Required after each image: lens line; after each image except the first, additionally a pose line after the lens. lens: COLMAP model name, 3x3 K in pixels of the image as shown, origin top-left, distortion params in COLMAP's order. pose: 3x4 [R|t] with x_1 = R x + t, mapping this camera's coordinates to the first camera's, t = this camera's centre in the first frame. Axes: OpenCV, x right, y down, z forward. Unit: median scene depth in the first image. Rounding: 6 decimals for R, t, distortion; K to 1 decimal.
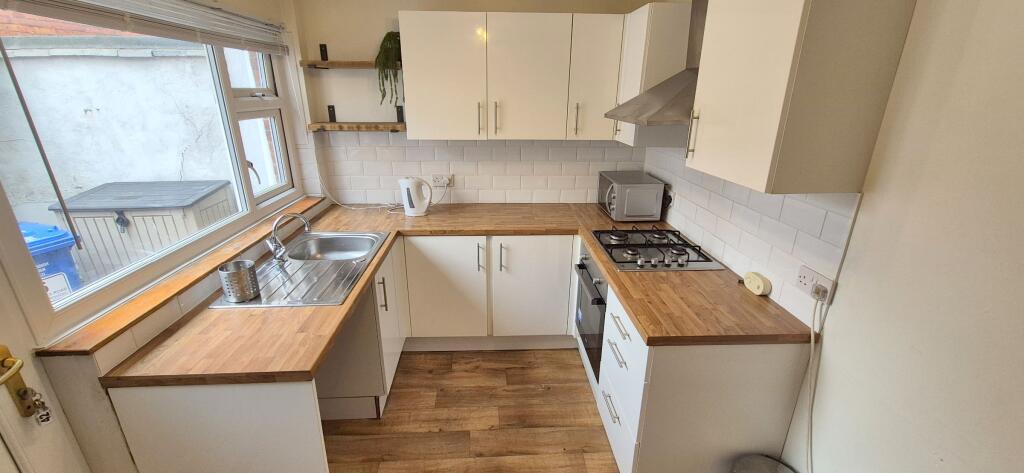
lens RADIAL K [[402.7, 0, 506.4], [0, 402.7, 231.9], [0, 0, 1]] dist [0.000721, -0.000394]
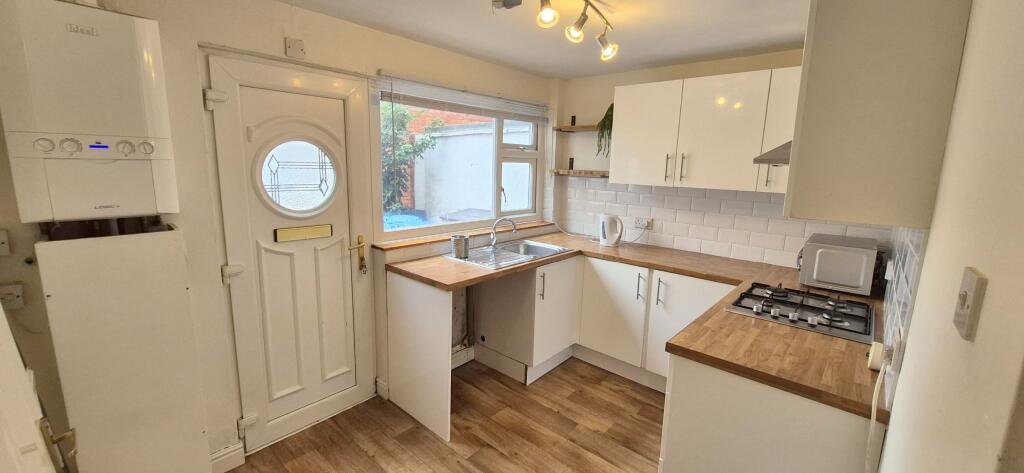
lens RADIAL K [[402.7, 0, 506.4], [0, 402.7, 231.9], [0, 0, 1]] dist [0.000721, -0.000394]
pose [[0.708520, 0.132360, -0.693167, 0.432617], [-0.253161, 0.964544, -0.074590, 0.094399], [0.658717, 0.228332, 0.716907, -0.070417]]
